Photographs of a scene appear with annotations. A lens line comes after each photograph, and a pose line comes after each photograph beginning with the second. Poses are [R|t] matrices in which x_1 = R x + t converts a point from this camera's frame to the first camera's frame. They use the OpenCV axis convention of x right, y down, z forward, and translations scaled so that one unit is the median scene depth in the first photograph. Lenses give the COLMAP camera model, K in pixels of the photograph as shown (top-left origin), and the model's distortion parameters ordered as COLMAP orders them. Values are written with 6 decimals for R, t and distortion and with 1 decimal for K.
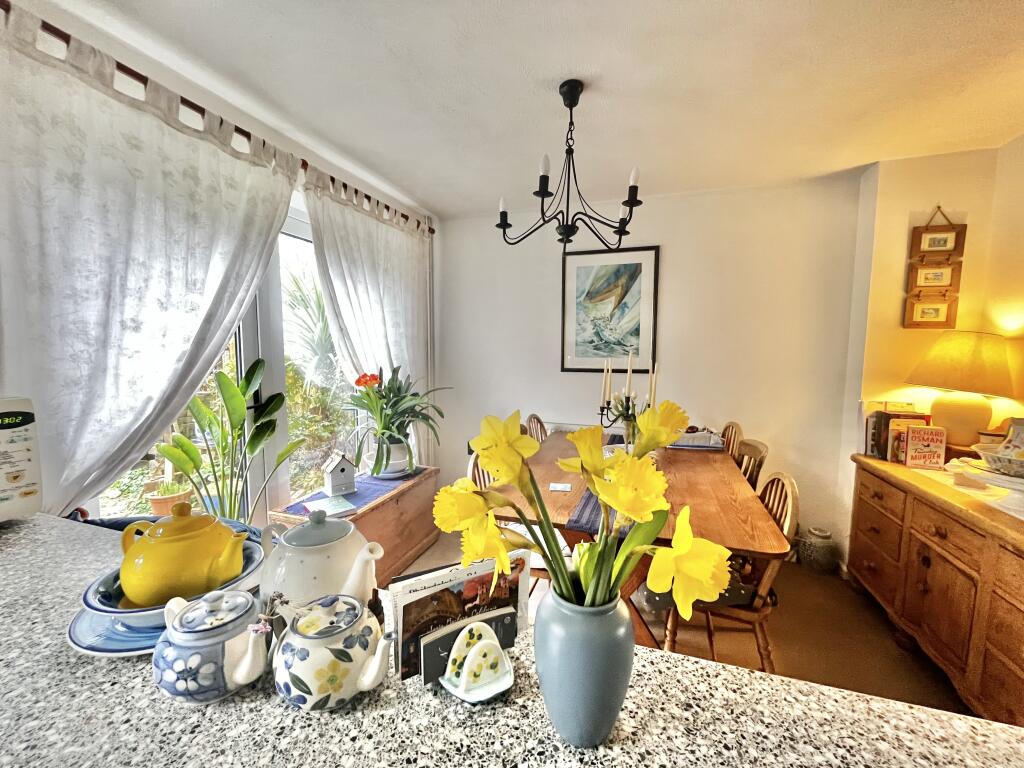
lens RADIAL K [[417.7, 0, 510.8], [0, 417.7, 386.6], [0, 0, 1]] dist [0.000618, -0.000184]
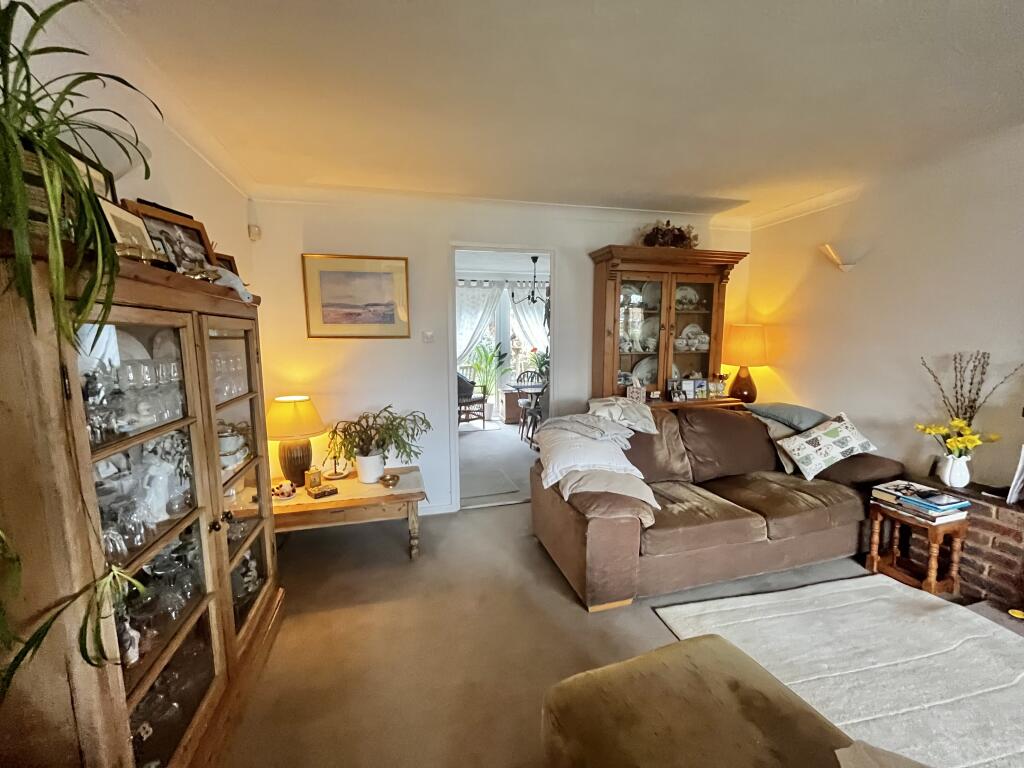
lens RADIAL K [[414.7, 0, 507.0], [0, 414.7, 385.2], [0, 0, 1]] dist [0.000092, -0.000290]
pose [[0.540198, 0.093512, -0.836327, 2.902348], [-0.061893, 0.995530, 0.071335, 0.051259], [0.839259, 0.013228, 0.543571, -0.939044]]
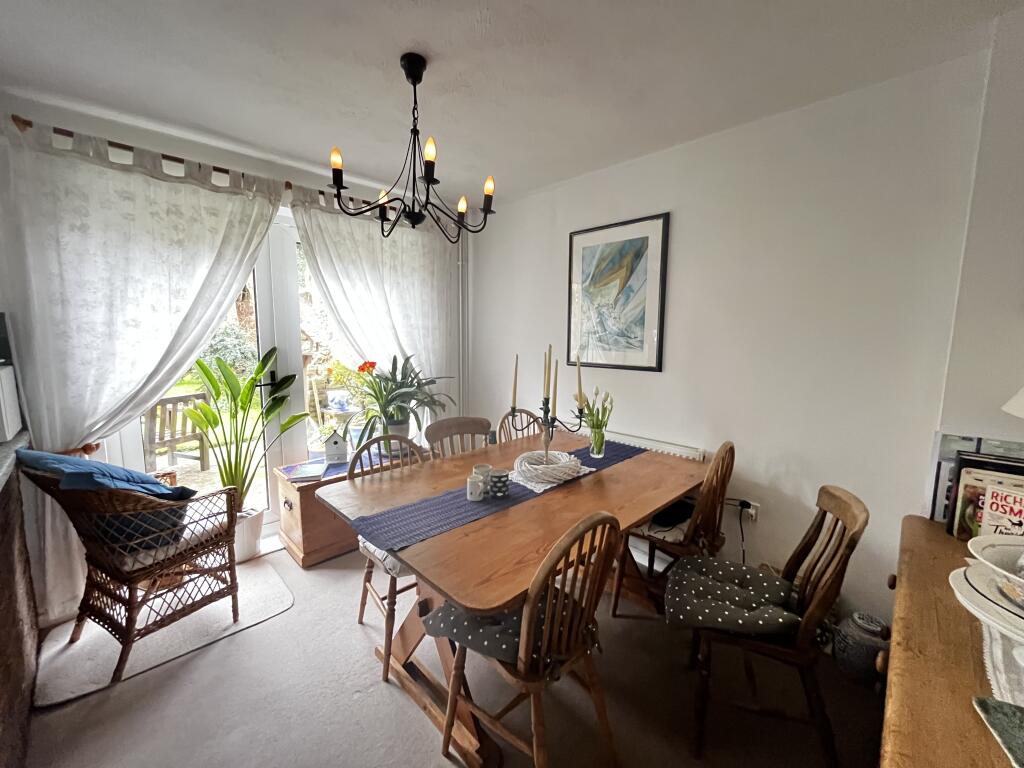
lens RADIAL K [[414.7, 0, 507.9], [0, 414.7, 386.6], [0, 0, 1]] dist [0.000092, -0.000290]
pose [[0.893488, 0.060069, -0.445052, 0.813095], [-0.044912, 0.997998, 0.044534, -0.046621], [0.446836, -0.019802, 0.894397, 0.263979]]
